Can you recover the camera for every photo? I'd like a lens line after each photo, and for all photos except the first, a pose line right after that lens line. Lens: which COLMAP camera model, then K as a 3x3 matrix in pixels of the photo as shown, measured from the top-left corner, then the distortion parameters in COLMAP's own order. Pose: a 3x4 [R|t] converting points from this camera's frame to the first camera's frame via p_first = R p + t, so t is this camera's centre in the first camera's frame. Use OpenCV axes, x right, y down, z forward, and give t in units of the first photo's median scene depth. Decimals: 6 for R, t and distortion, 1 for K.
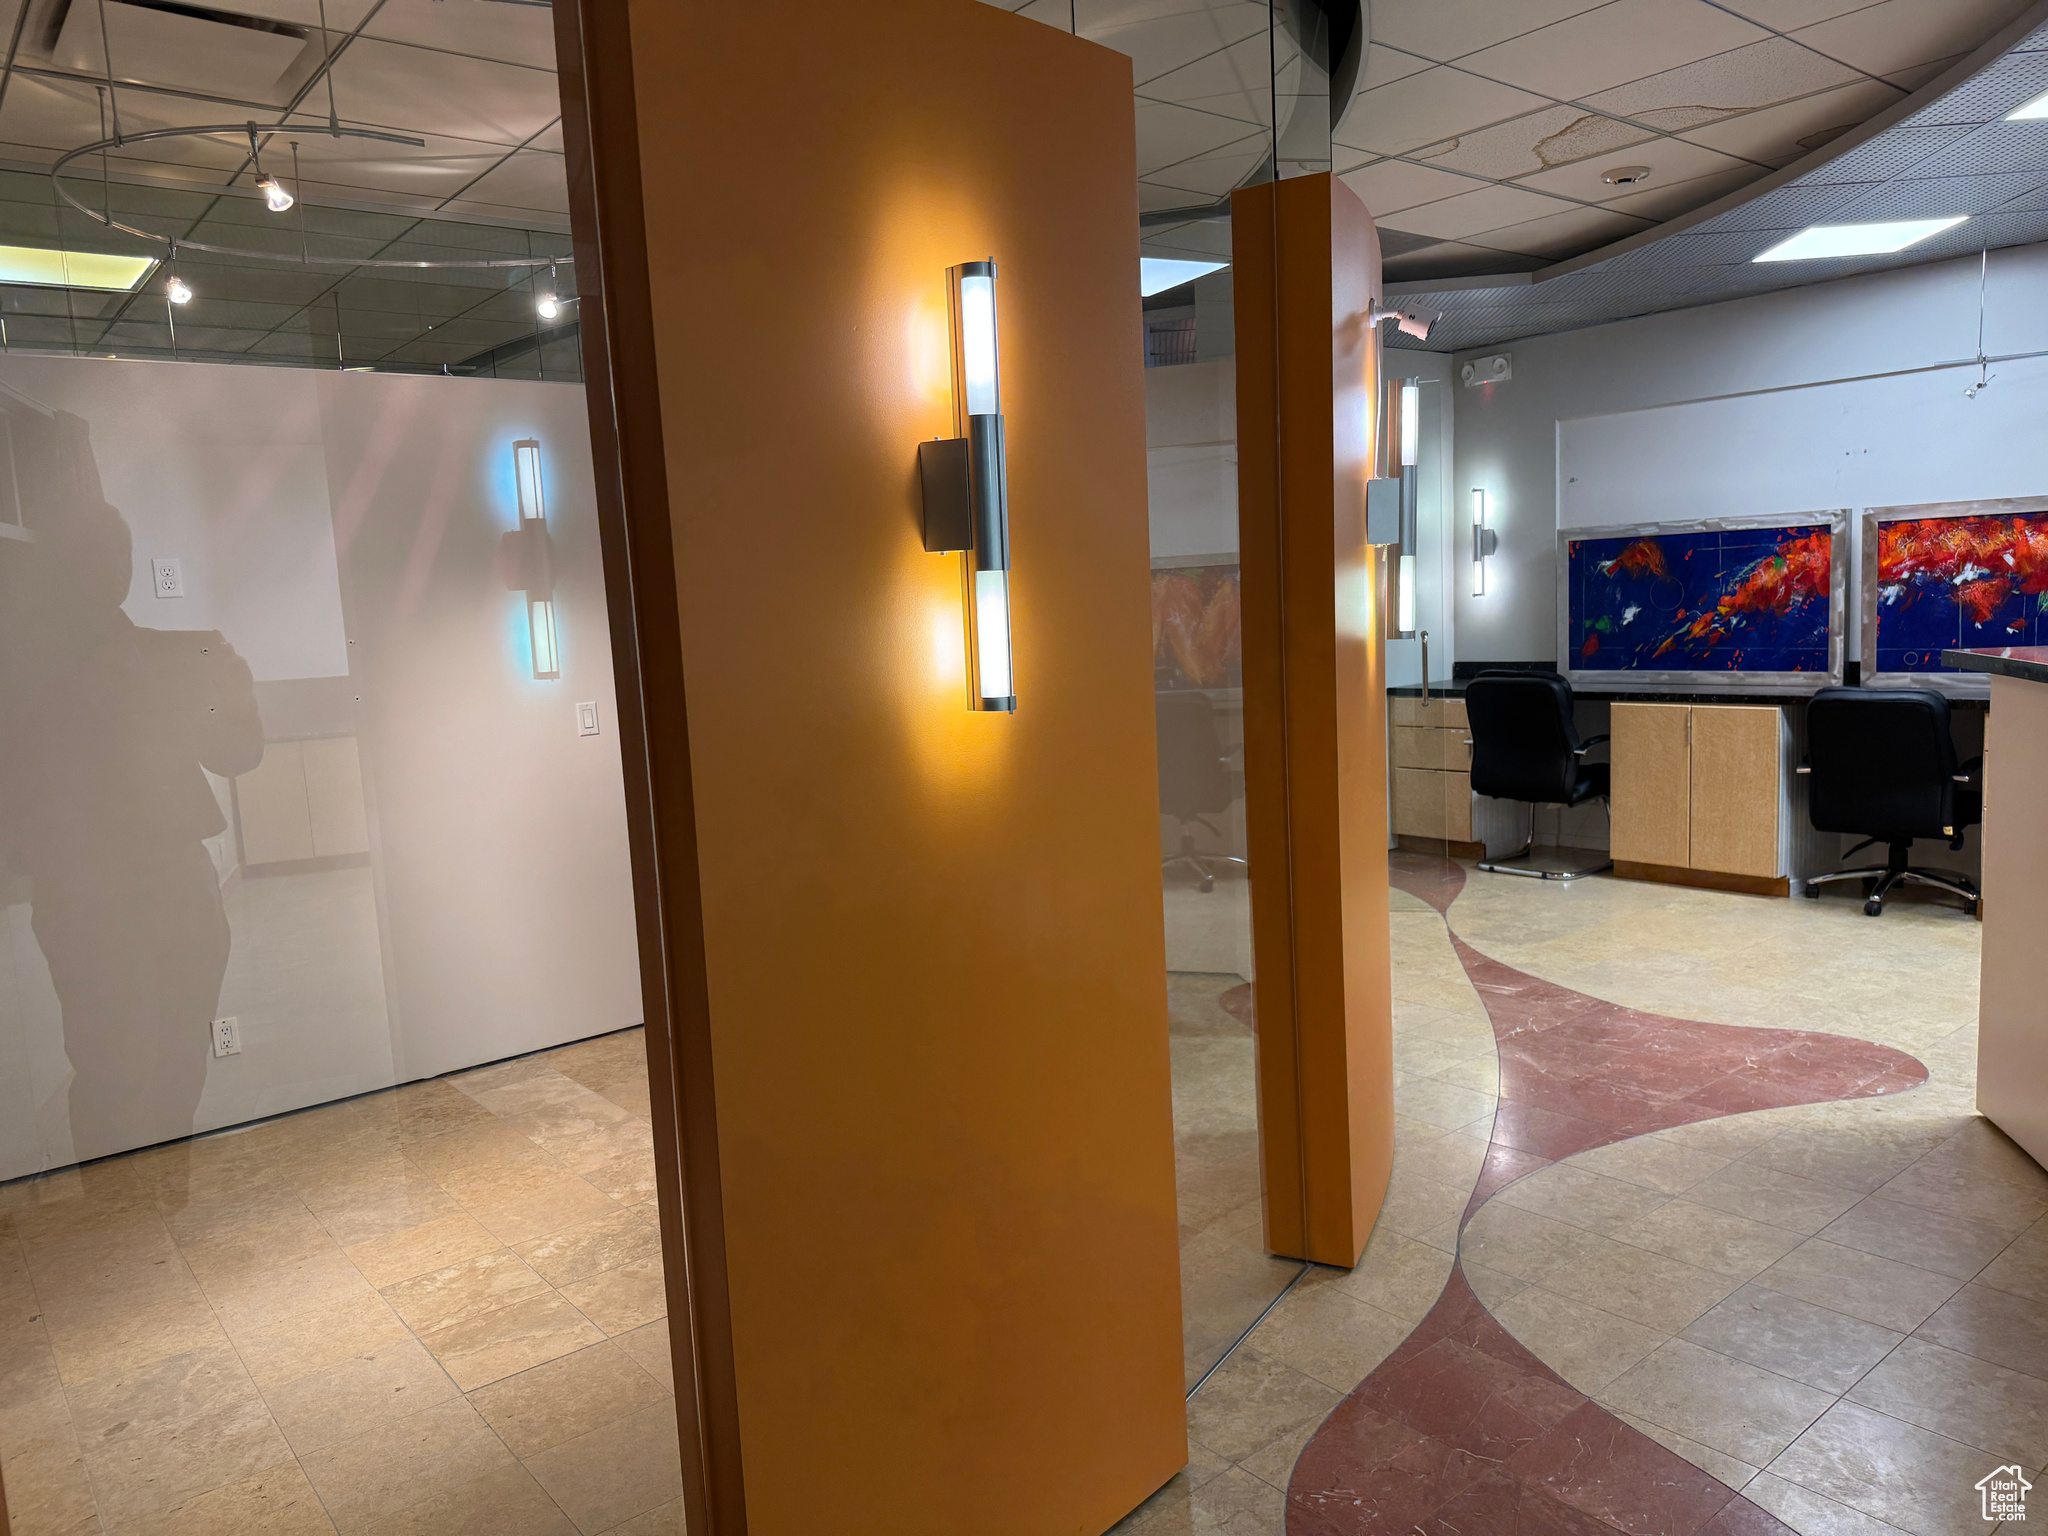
lens RADIAL K [[1447.4, 0, 1011.7], [0, 1447.4, 773.9], [0, 0, 1]] dist [0.044971, -0.053501]
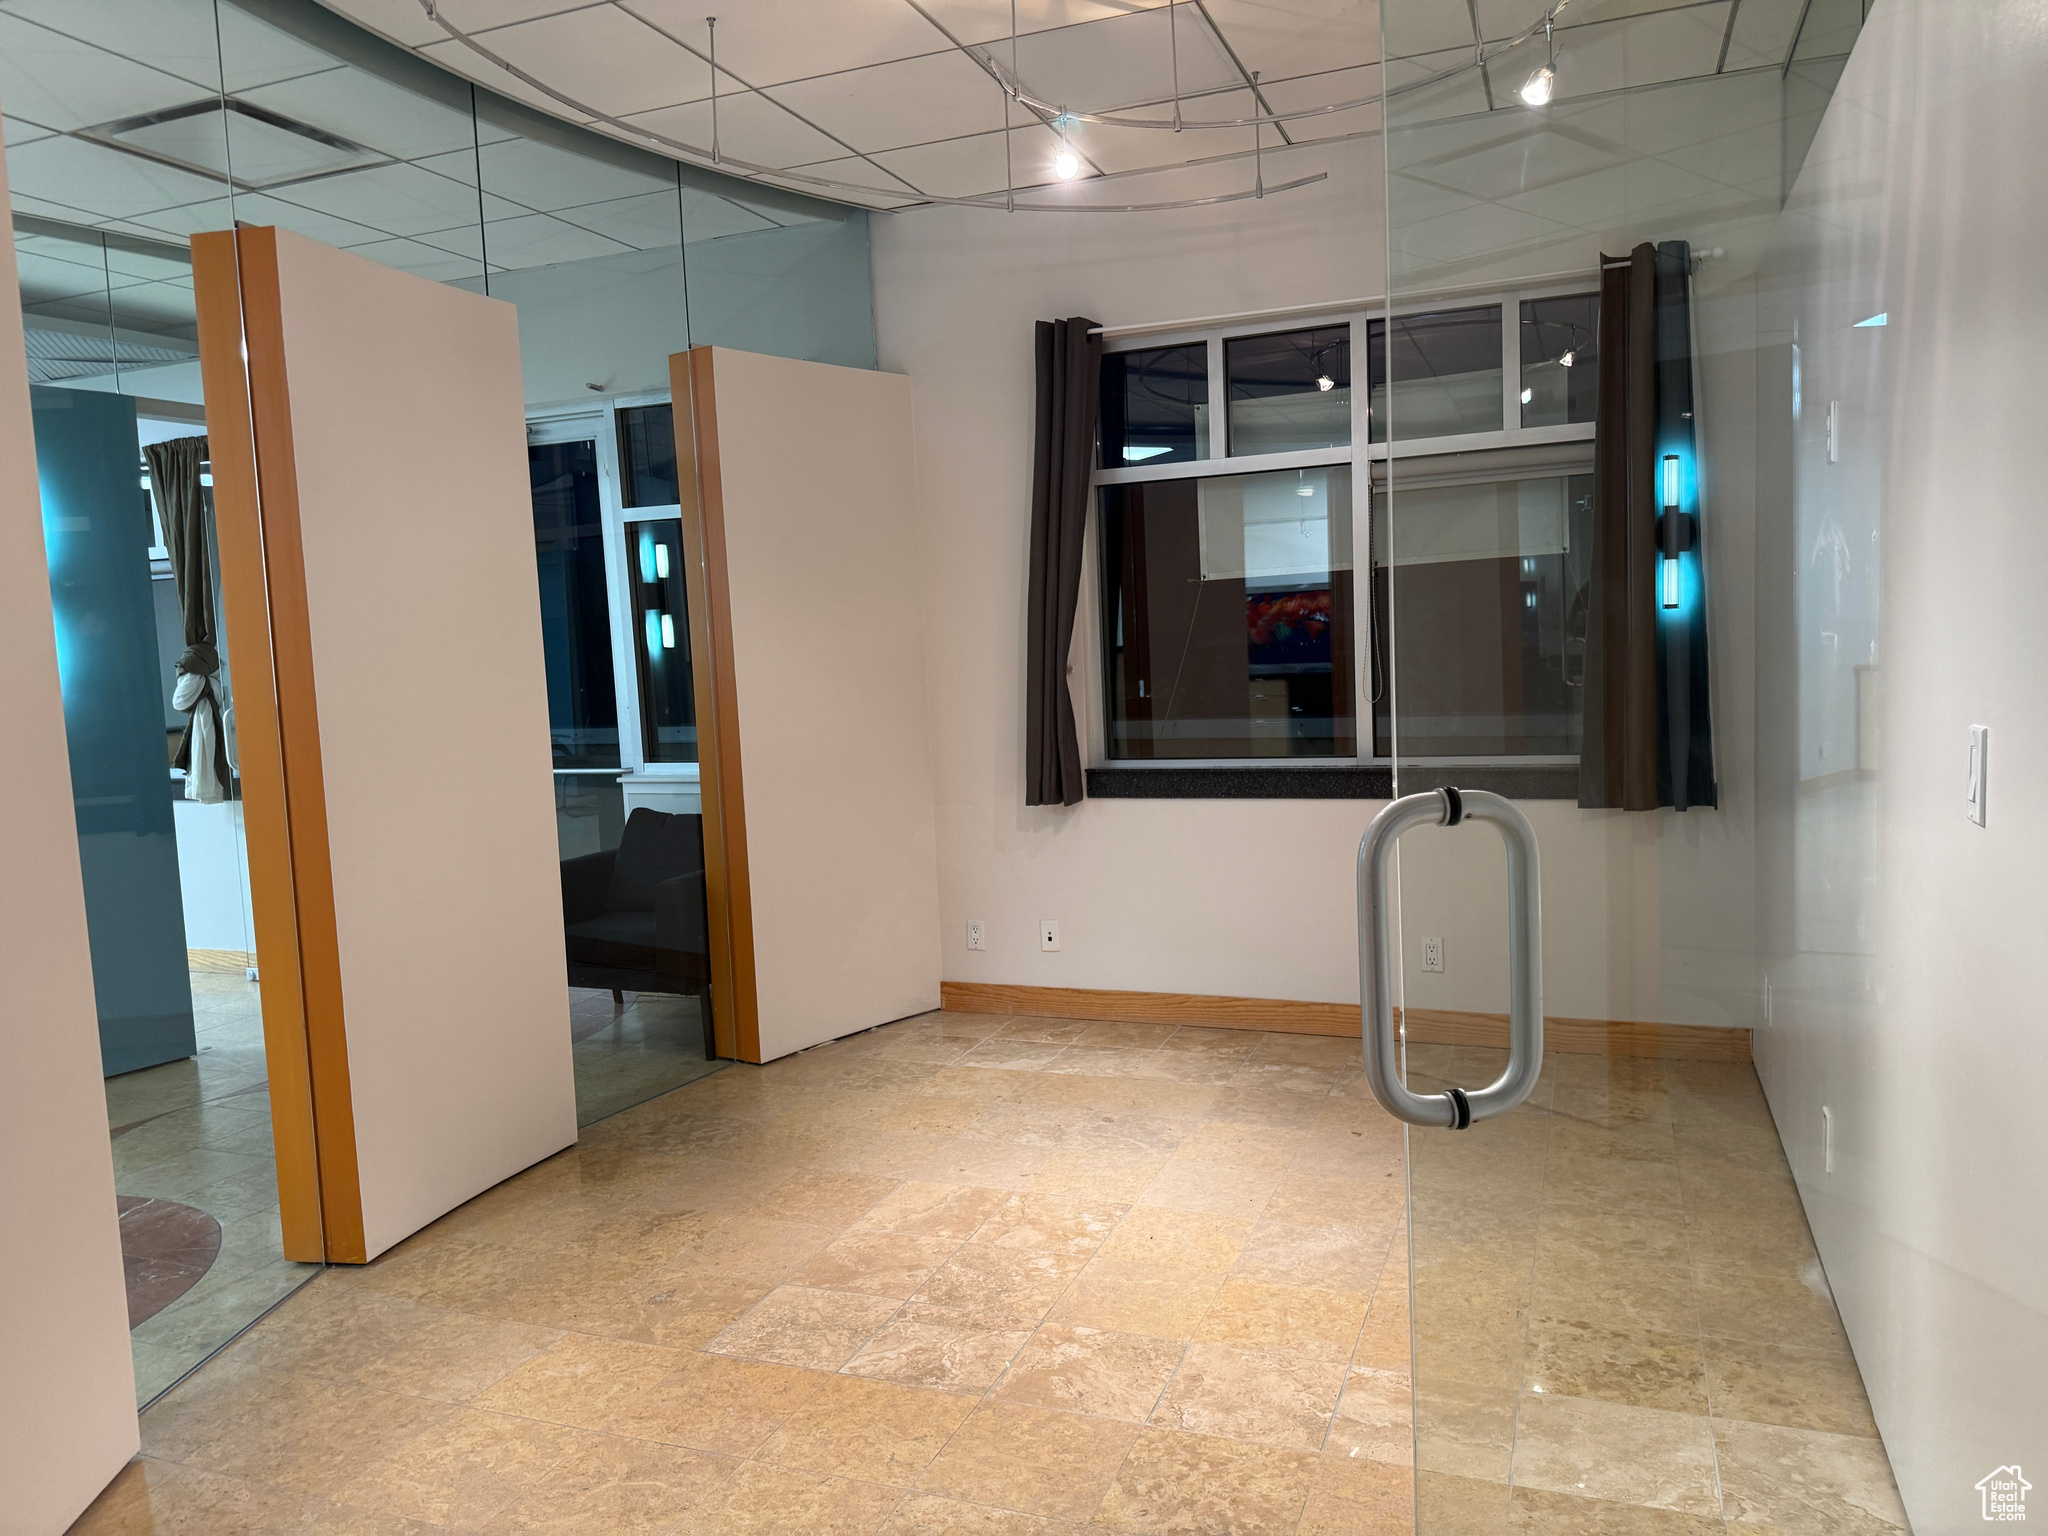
lens RADIAL K [[1447.4, 0, 1025.4], [0, 1447.4, 764.7], [0, 0, 1]] dist [0.044971, -0.053501]
pose [[-0.863181, 0.138061, -0.485651, 0.087722], [0.026349, 0.972895, 0.229742, -0.183945], [0.504206, 0.185513, -0.843422, 1.703947]]
